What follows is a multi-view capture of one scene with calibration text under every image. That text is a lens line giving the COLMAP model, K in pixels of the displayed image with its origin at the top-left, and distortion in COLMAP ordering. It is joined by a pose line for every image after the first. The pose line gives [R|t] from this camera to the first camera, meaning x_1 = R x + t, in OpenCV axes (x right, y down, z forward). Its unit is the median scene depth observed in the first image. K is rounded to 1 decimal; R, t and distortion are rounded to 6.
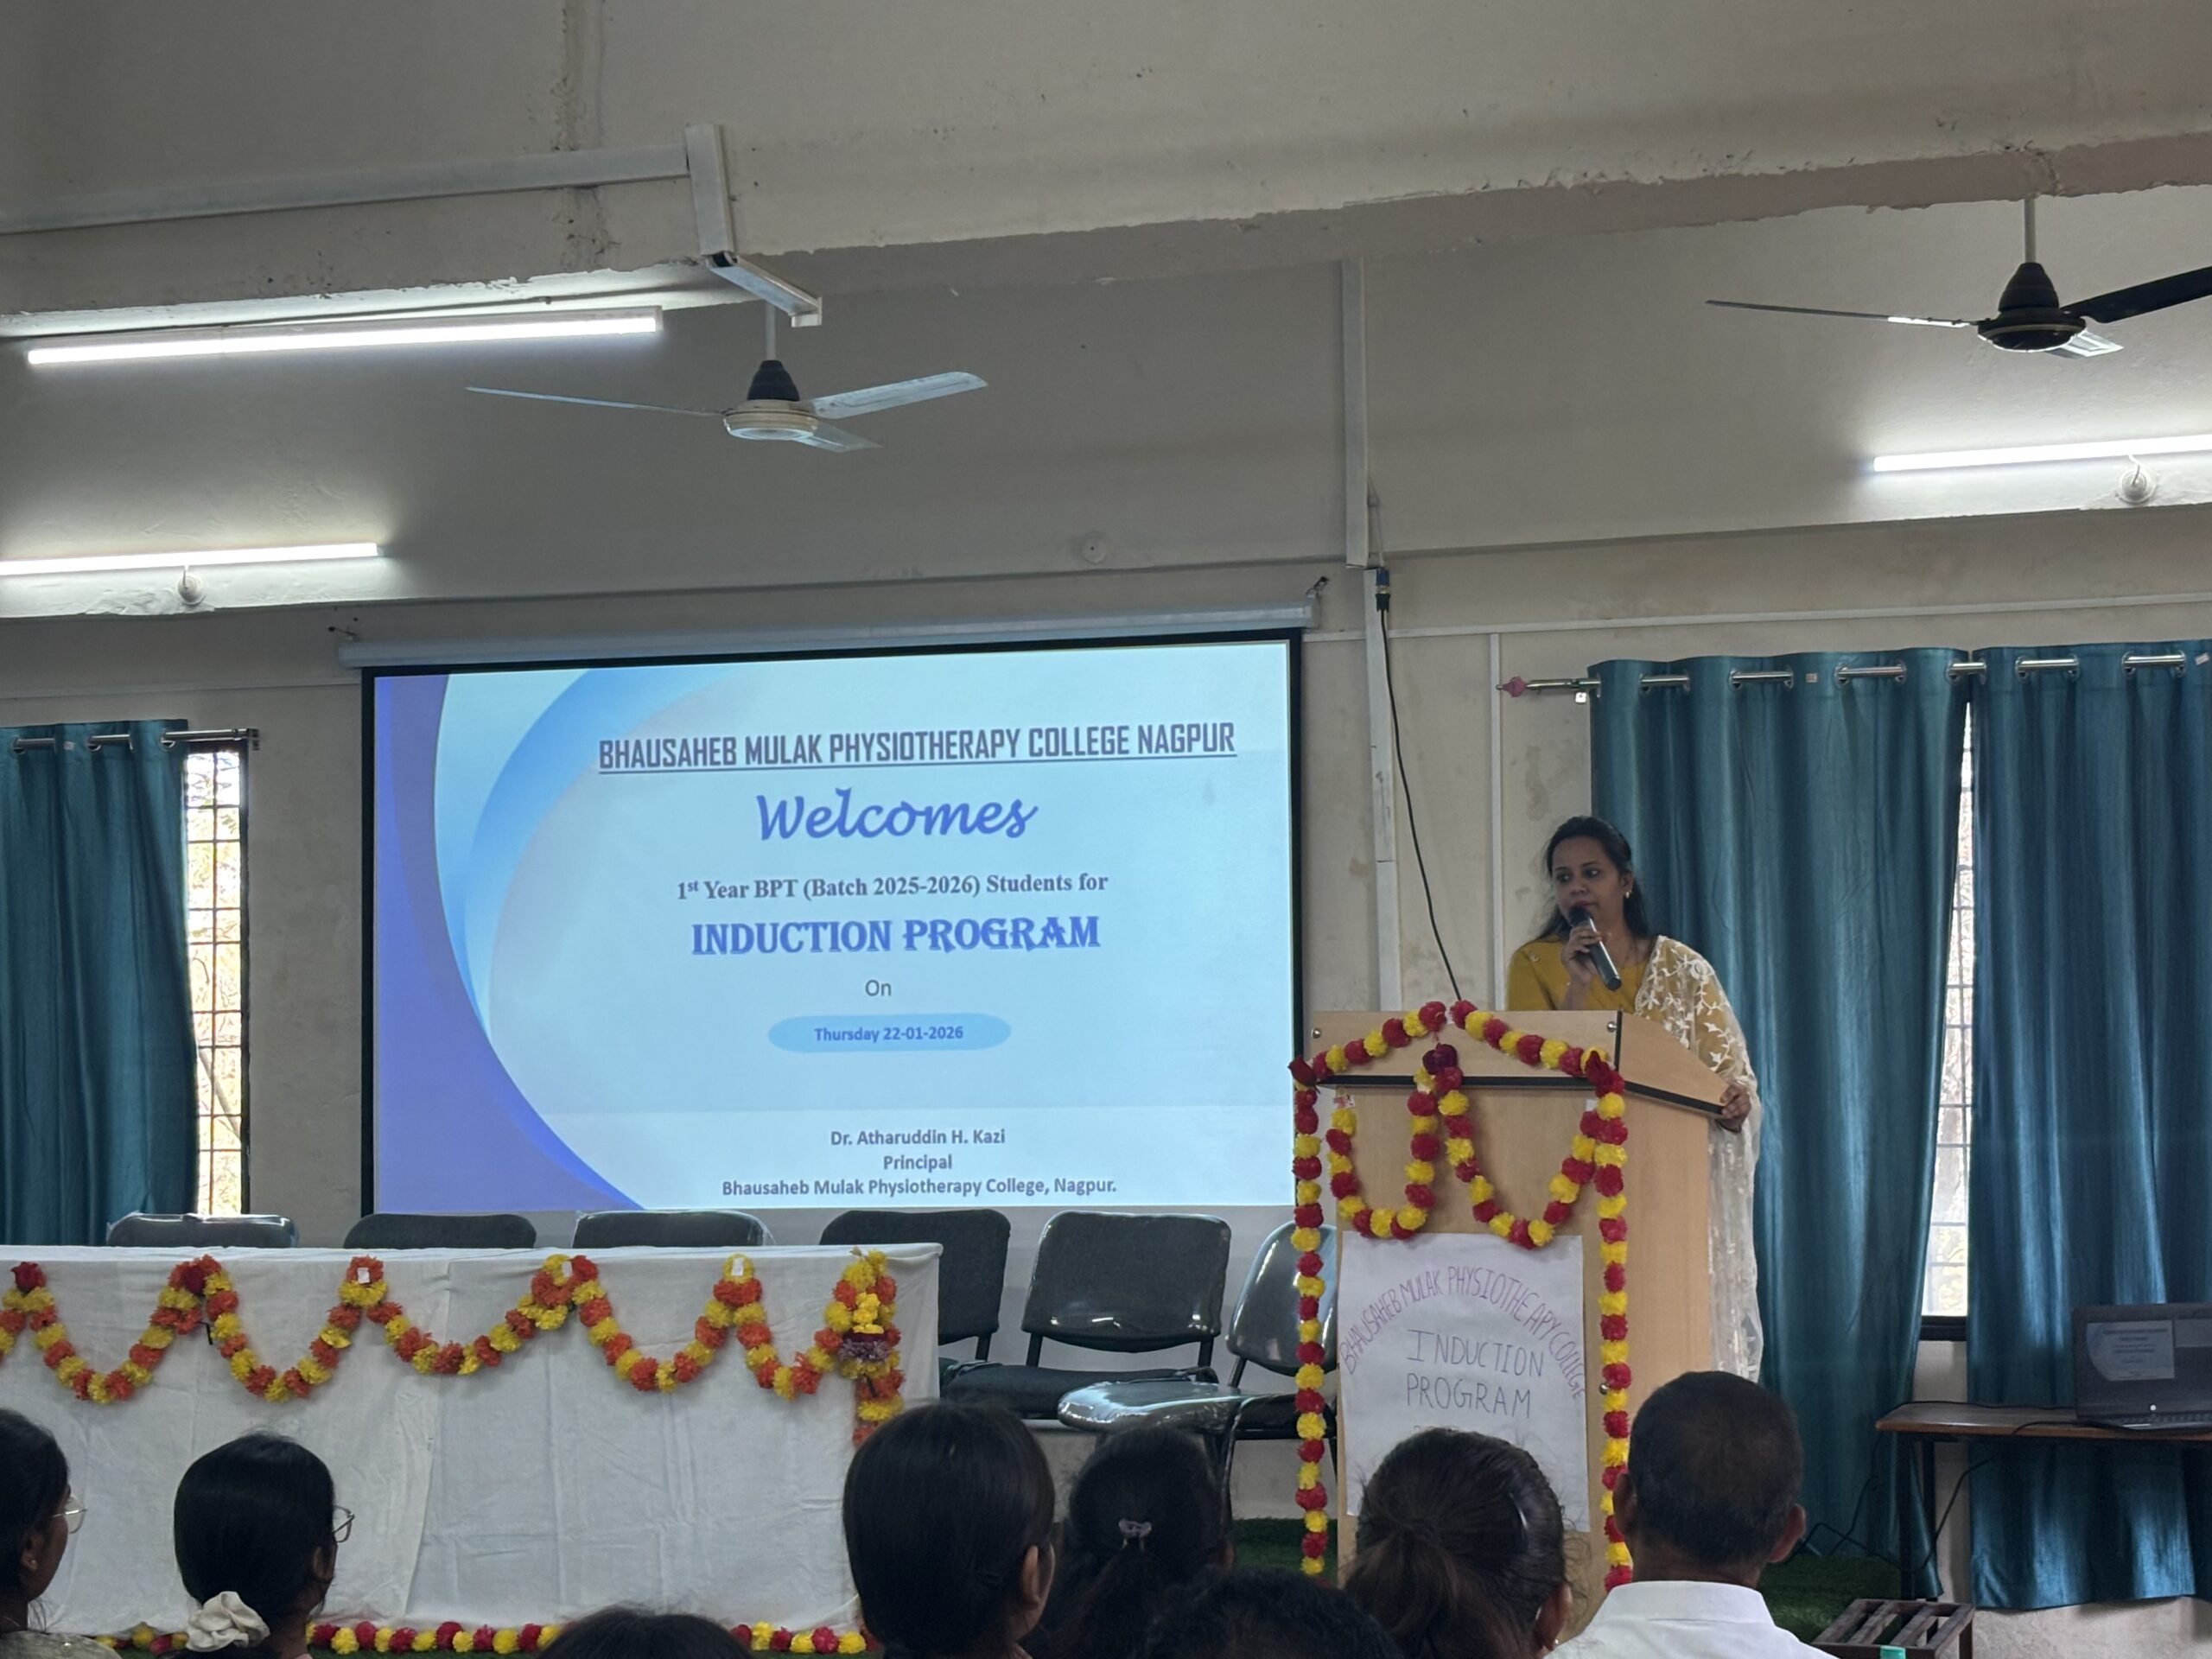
lens RADIAL K [[4064.8, 0, 1124.0], [0, 4064.8, 839.2], [0, 0, 1]] dist [0.121513, 0.000000]
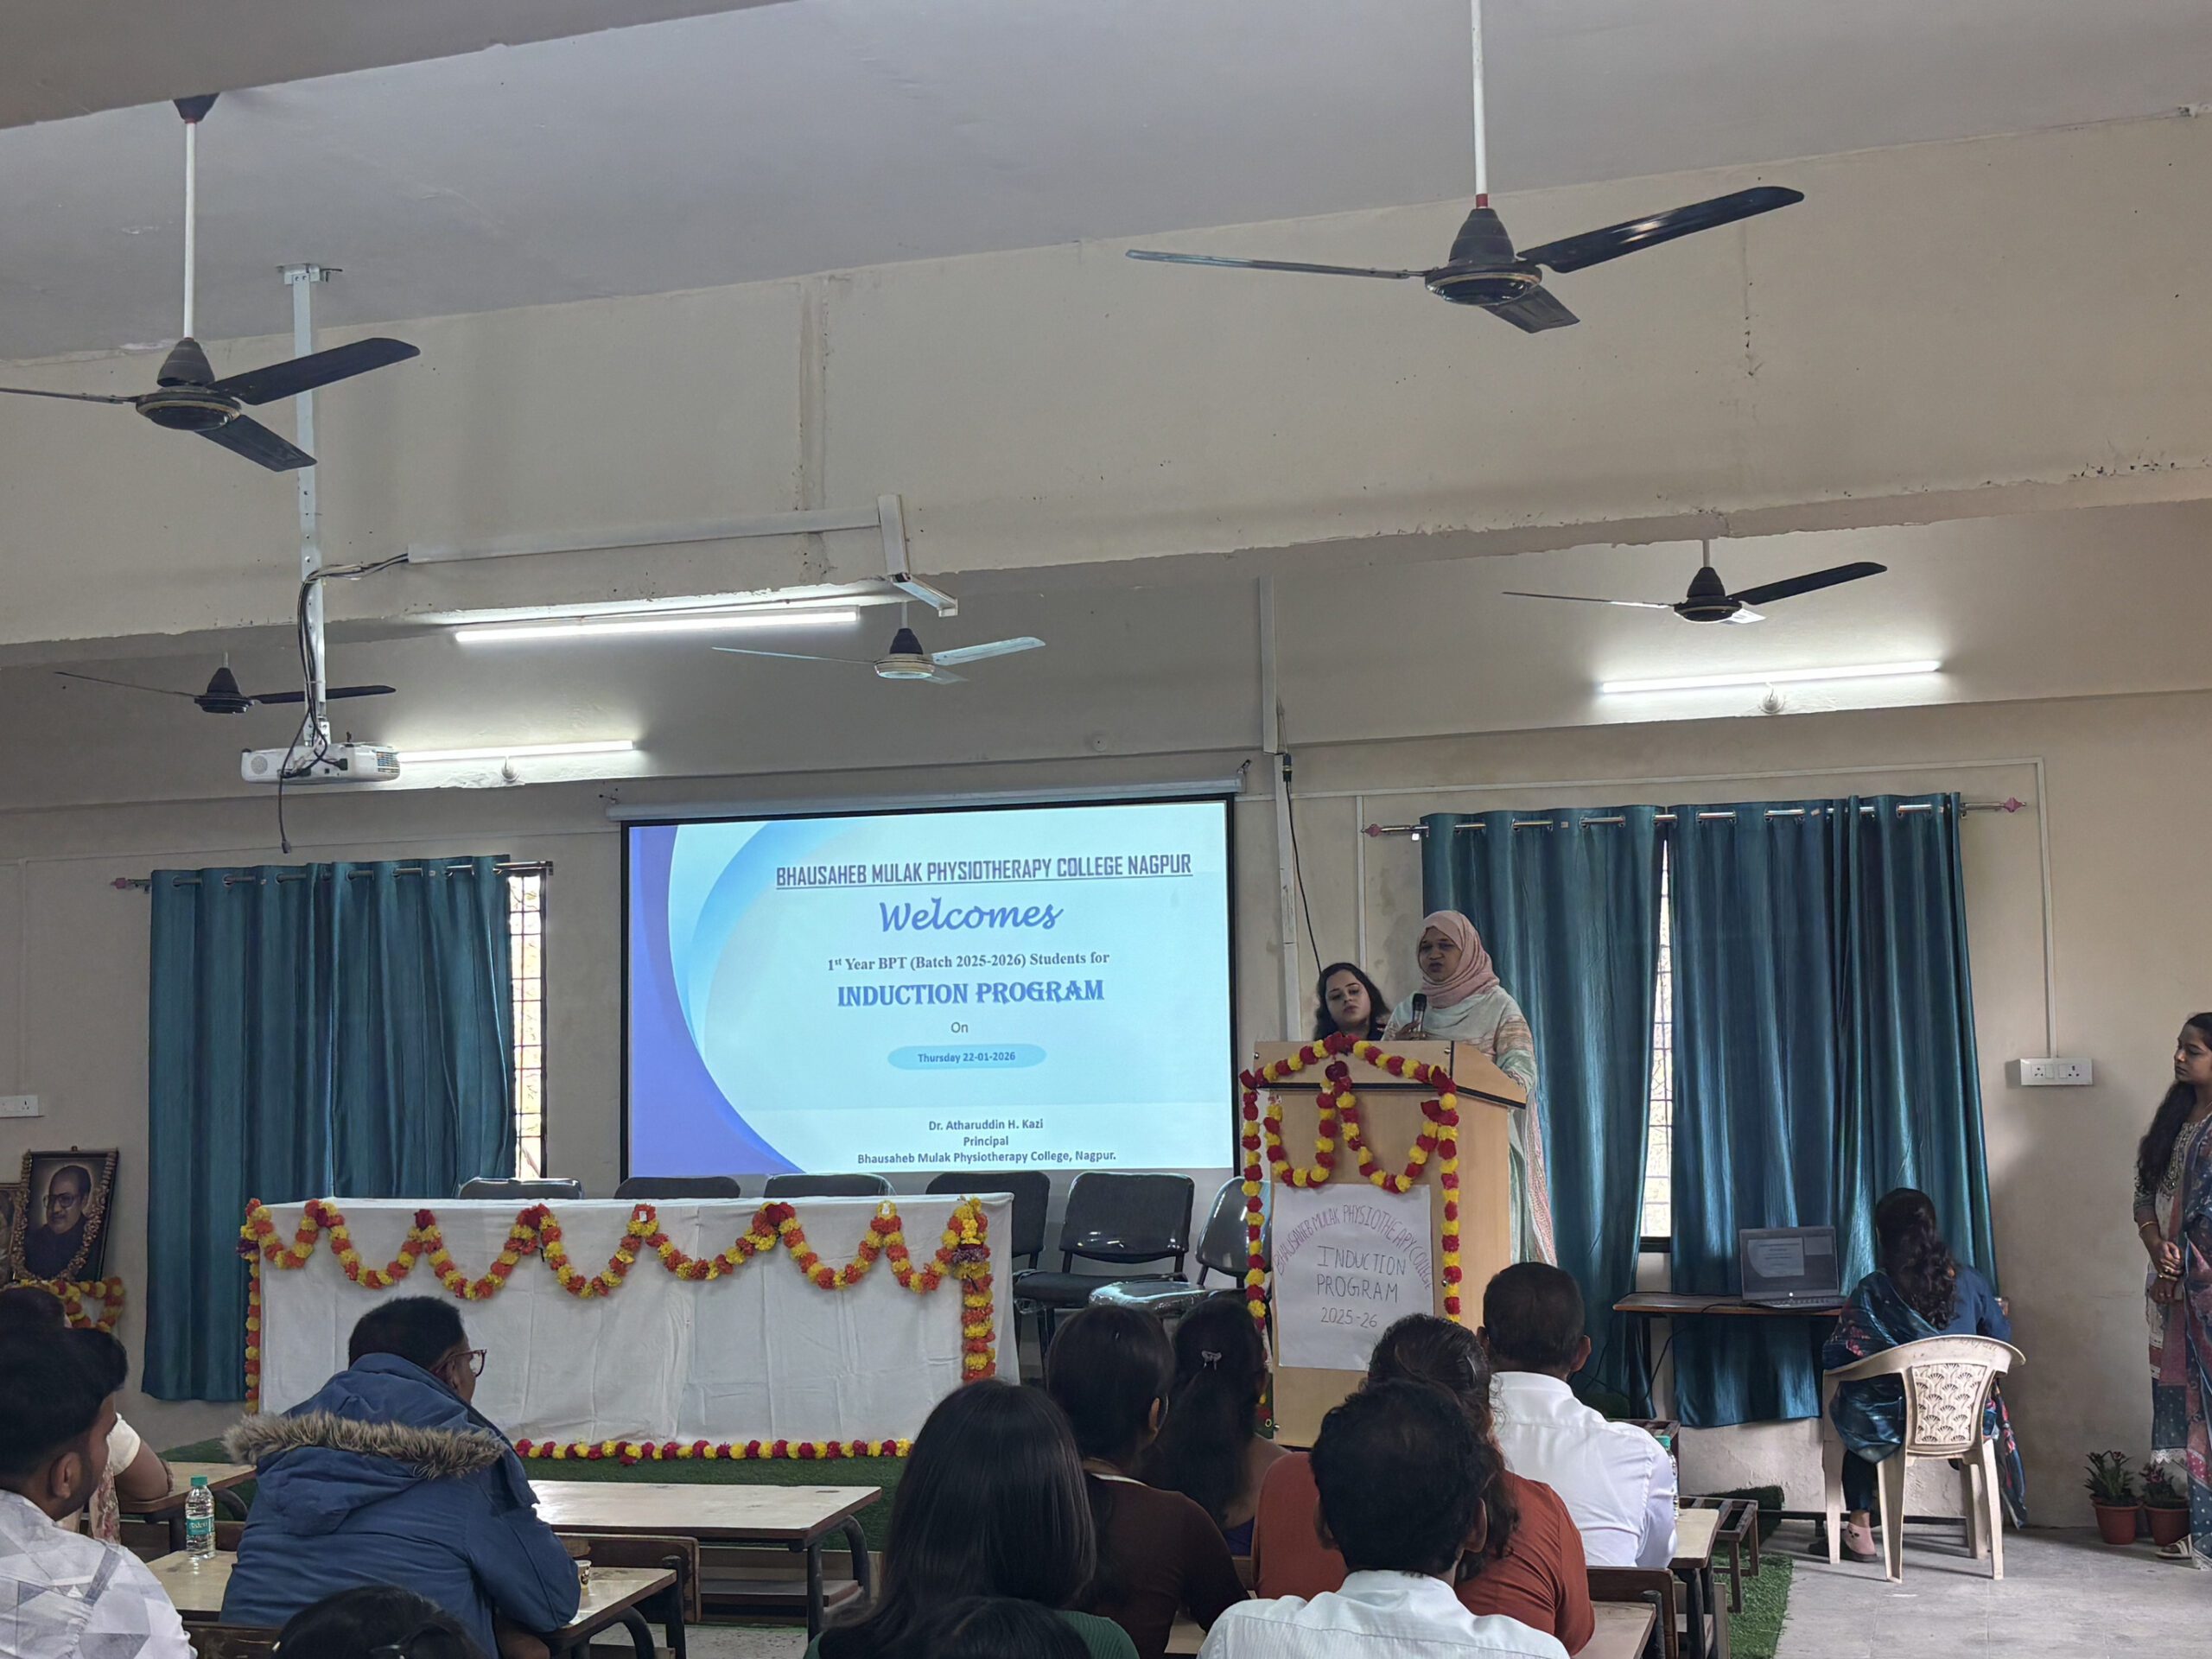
lens RADIAL K [[2792.6, 0, 1093.6], [0, 2792.6, 833.0], [0, 0, 1]] dist [0.108484, 0.000000]
pose [[0.999919, -0.005474, 0.011471, -0.025469], [0.005822, 0.999518, -0.030478, -0.005213], [-0.011298, 0.030542, 0.999470, -0.071447]]
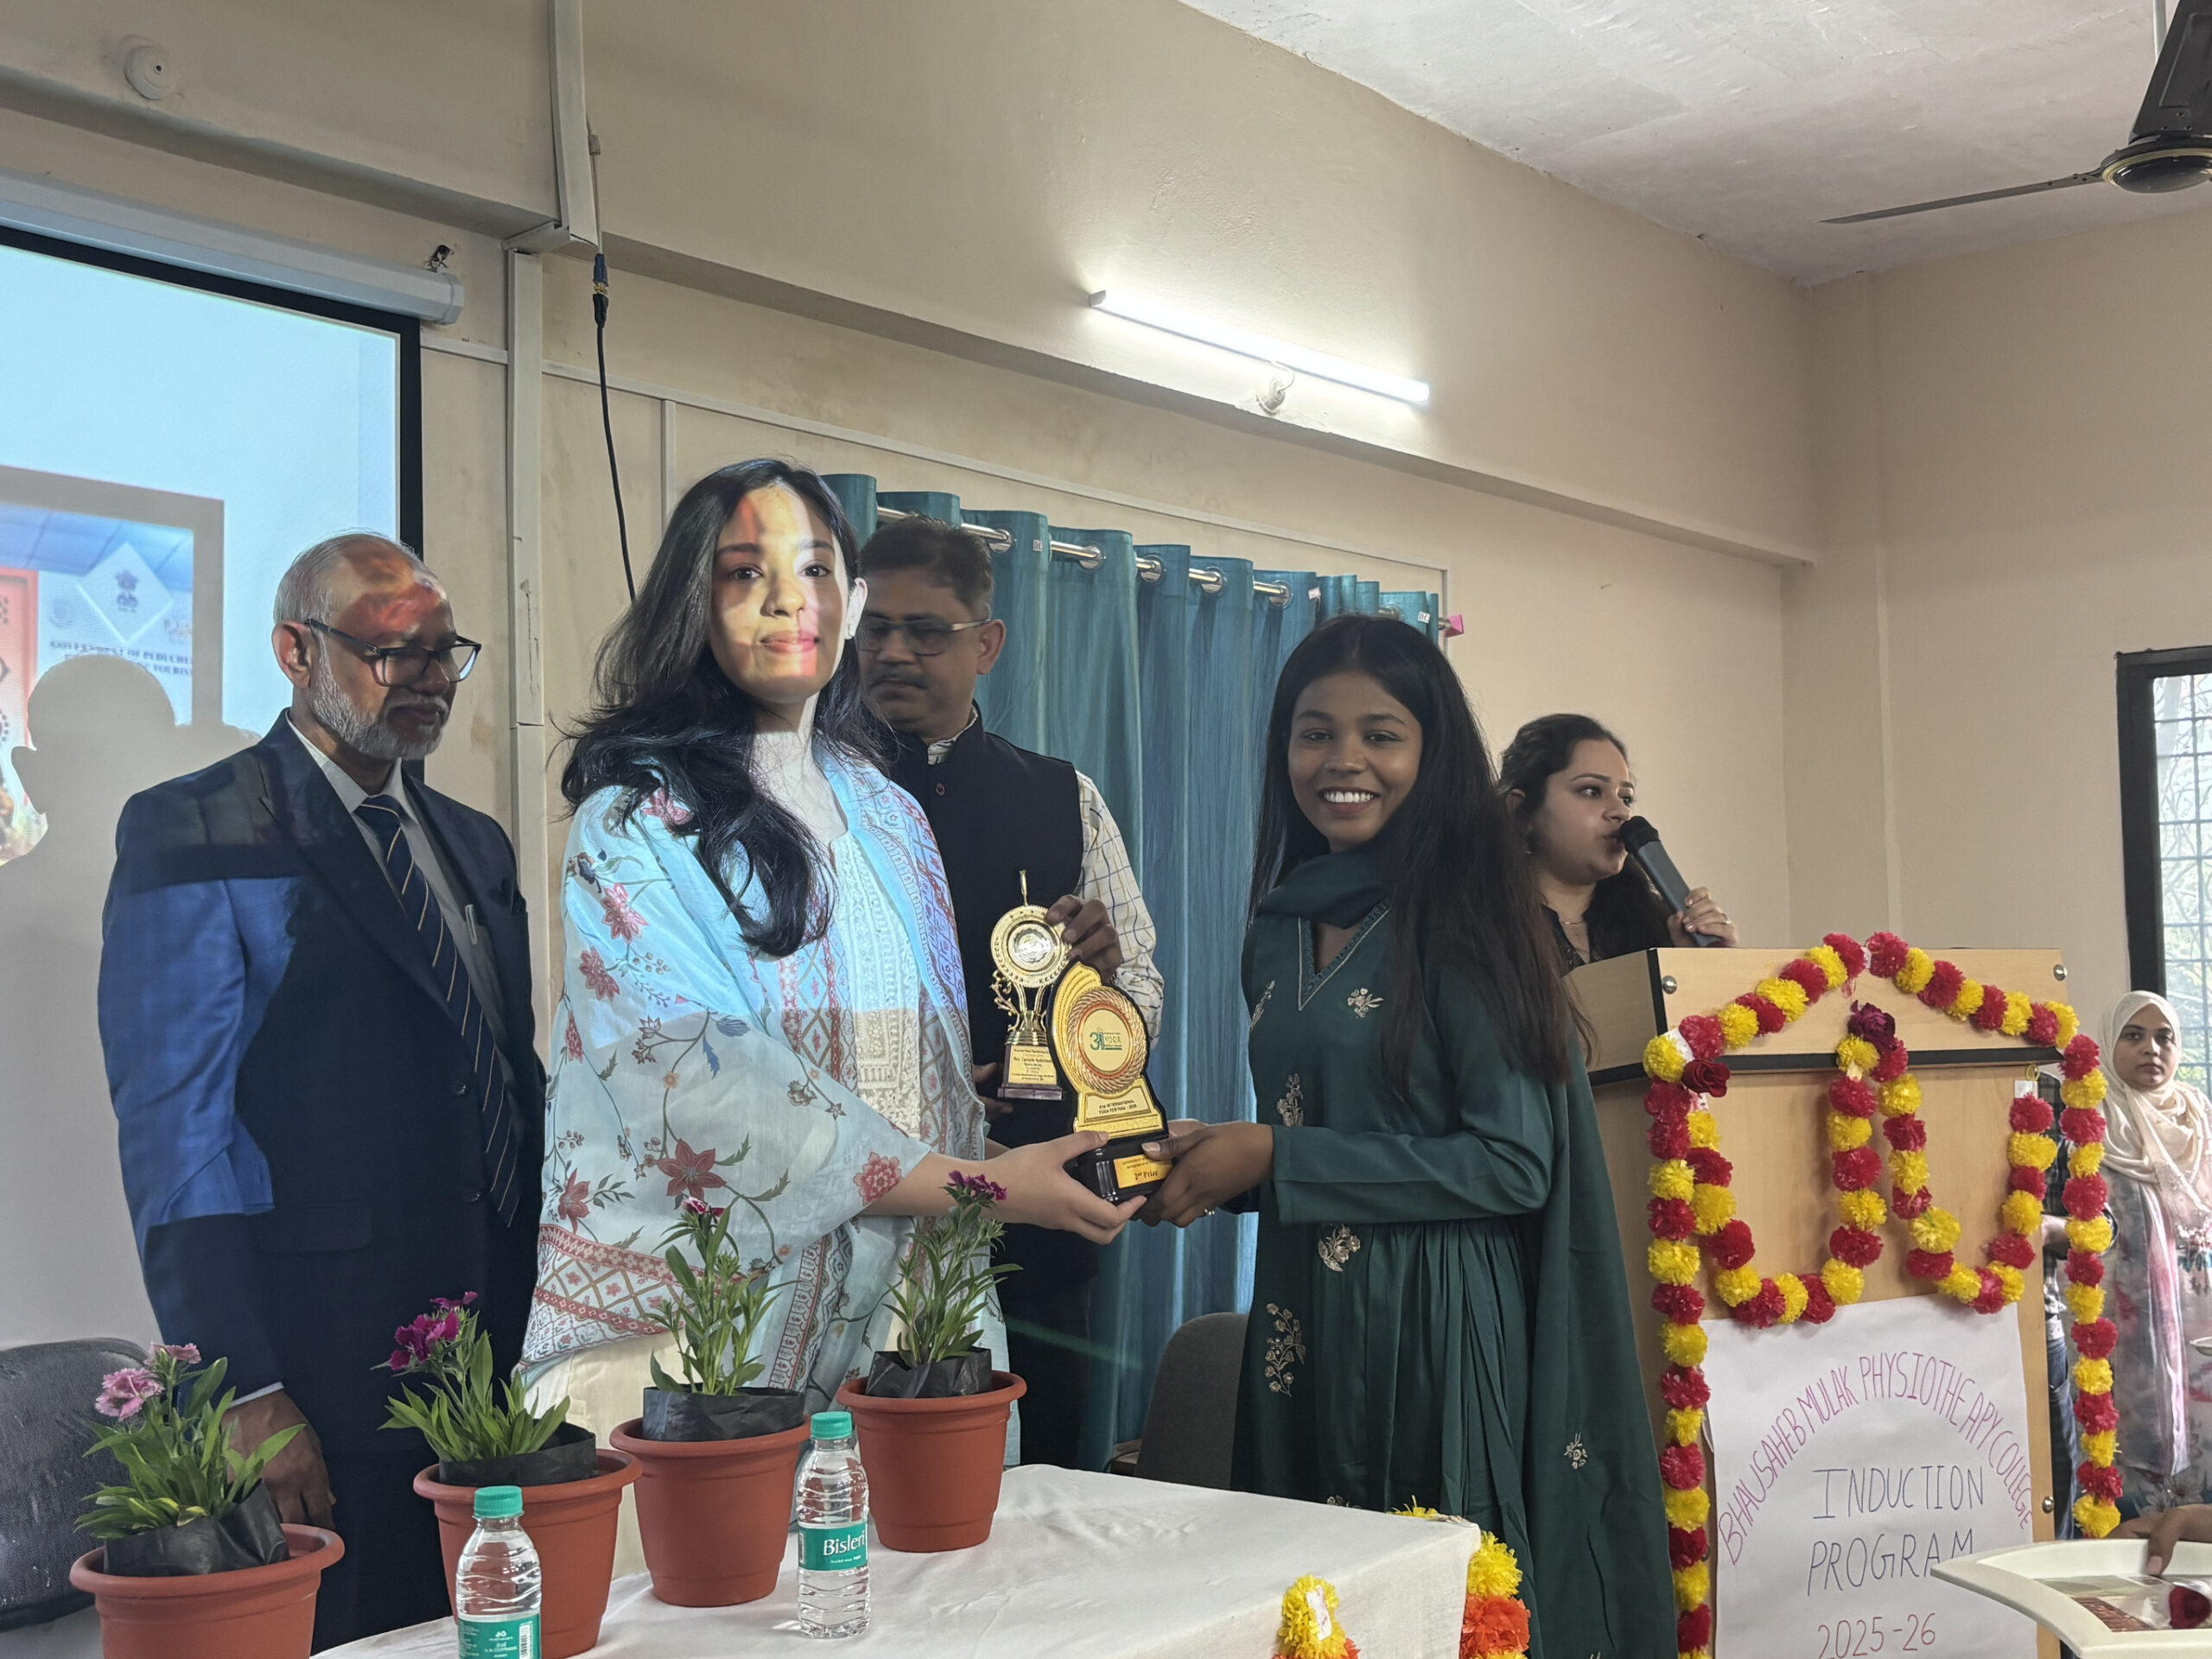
lens RADIAL K [[2516.2, 0, 1127.0], [0, 2516.2, 835.0], [0, 0, 1]] dist [0.007377, 0.000000]
pose [[0.352946, 0.064067, 0.933448, -0.298554], [-0.033808, 0.997875, -0.055706, 0.046401], [-0.935033, -0.011897, 0.354362, 0.889954]]
